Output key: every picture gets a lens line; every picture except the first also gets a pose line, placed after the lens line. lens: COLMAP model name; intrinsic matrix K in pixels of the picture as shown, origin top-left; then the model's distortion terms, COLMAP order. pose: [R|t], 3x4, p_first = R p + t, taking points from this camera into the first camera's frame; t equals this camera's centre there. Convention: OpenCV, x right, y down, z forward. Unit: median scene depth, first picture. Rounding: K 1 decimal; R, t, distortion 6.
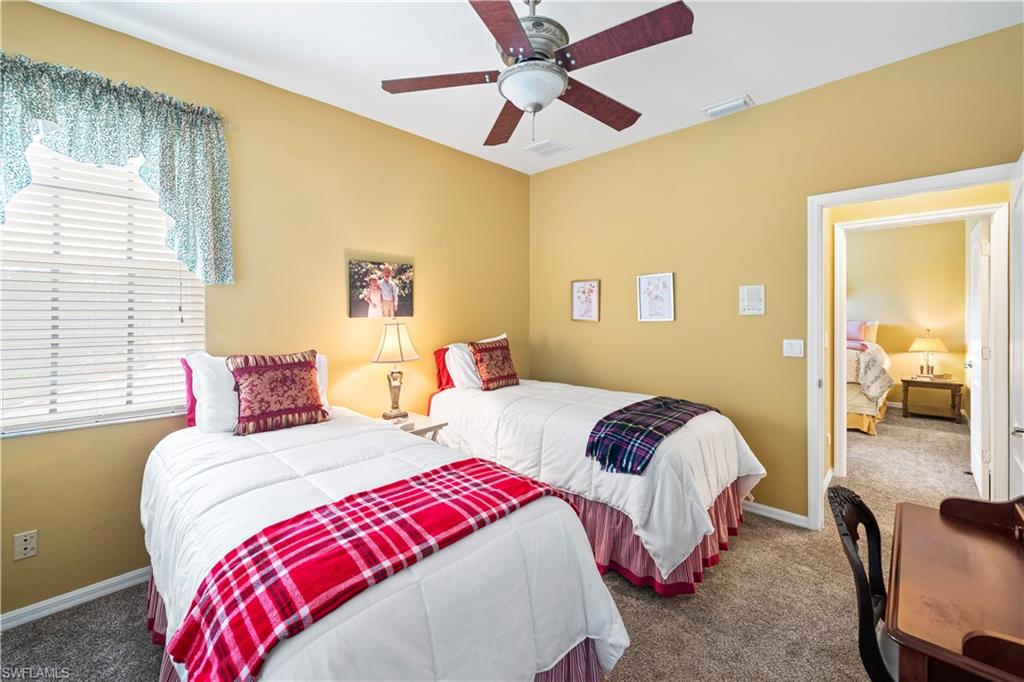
lens RADIAL K [[426.2, 0, 512.6], [0, 426.2, 306.5], [0, 0, 1]] dist [0.001603, 0.000095]
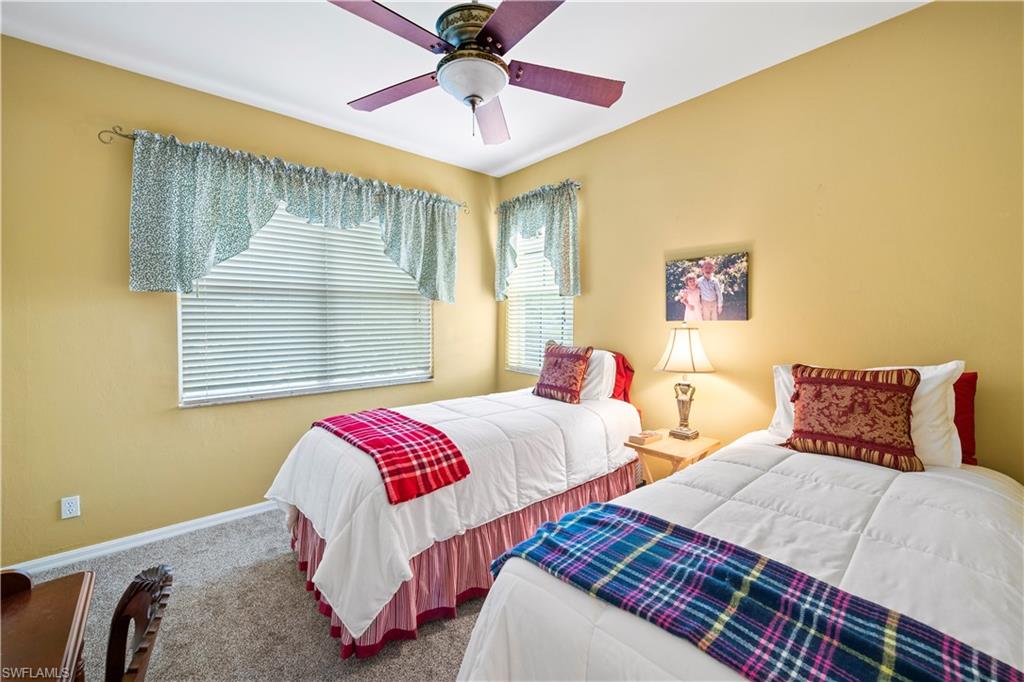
lens RADIAL K [[426.2, 0, 512.6], [0, 426.2, 306.5], [0, 0, 1]] dist [0.001603, 0.000095]
pose [[-0.098765, -0.031425, -0.994614, 0.595496], [0.002764, 0.999489, -0.031854, 0.022636], [0.995107, -0.005895, -0.098628, 0.717143]]
